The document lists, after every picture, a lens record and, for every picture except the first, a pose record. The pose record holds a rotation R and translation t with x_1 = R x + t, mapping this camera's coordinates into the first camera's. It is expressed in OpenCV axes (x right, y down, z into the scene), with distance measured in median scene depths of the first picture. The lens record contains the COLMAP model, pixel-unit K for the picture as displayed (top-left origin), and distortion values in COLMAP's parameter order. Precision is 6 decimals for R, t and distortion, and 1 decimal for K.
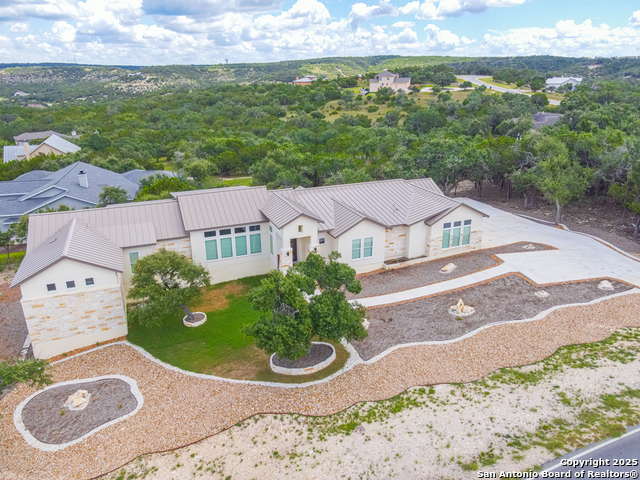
lens RADIAL K [[464.5, 0, 317.3], [0, 464.5, 241.5], [0, 0, 1]] dist [0.025043, -0.005352]
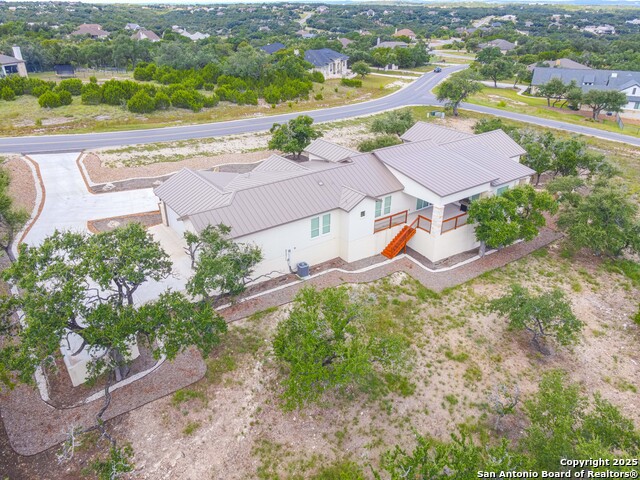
lens RADIAL K [[464.5, 0, 315.6], [0, 464.5, 235.9], [0, 0, 1]] dist [0.025043, -0.005352]
pose [[-0.972215, 0.112559, -0.205251, 0.270945], [-0.072721, 0.688201, 0.721866, -0.798757], [0.222506, 0.716735, -0.660895, 1.971144]]
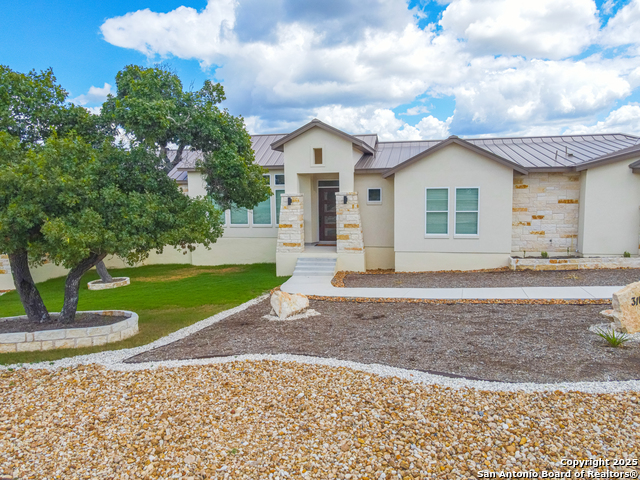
lens RADIAL K [[464.5, 0, 318.5], [0, 464.5, 241.4], [0, 0, 1]] dist [0.025043, -0.005352]
pose [[0.828391, 0.060083, -0.556919, 0.248315], [-0.184954, 0.967809, -0.170698, 0.147822], [0.528735, 0.244409, 0.812837, 0.569348]]
